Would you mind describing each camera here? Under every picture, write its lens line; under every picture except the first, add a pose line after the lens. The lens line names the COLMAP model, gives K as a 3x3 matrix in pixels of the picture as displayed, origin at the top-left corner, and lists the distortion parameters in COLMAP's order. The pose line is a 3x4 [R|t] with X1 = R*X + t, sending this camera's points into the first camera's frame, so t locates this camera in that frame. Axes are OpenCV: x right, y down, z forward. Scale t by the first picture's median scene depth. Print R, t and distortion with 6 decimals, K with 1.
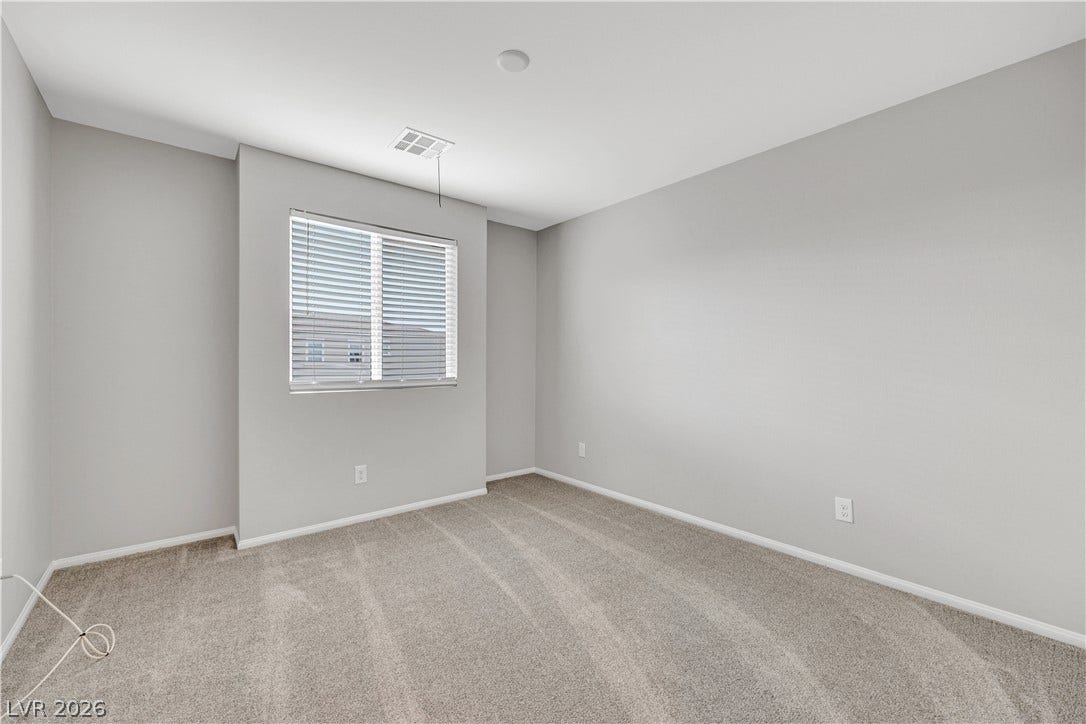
lens RADIAL K [[440.1, 0, 544.4], [0, 440.1, 358.6], [0, 0, 1]] dist [0.000837, 0.000336]
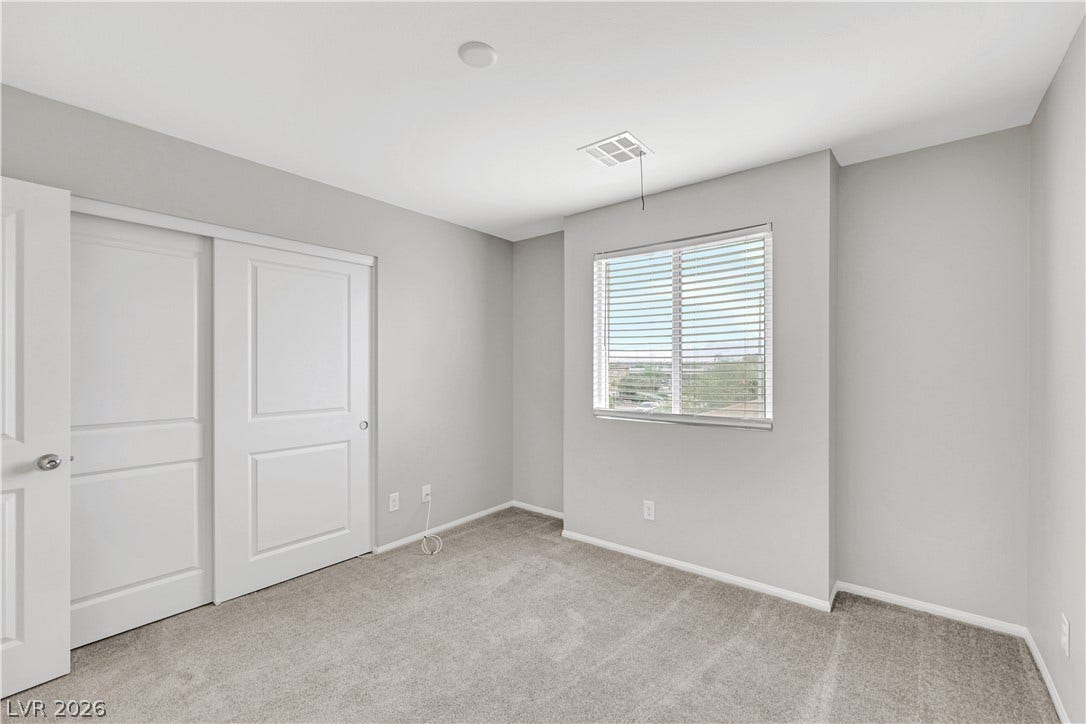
lens RADIAL K [[440.1, 0, 541.6], [0, 440.1, 367.3], [0, 0, 1]] dist [0.000837, 0.000336]
pose [[0.224316, -0.006917, -0.974492, 0.471606], [0.004658, 0.999971, -0.006025, -0.043197], [0.974505, -0.003187, 0.224342, 0.567889]]
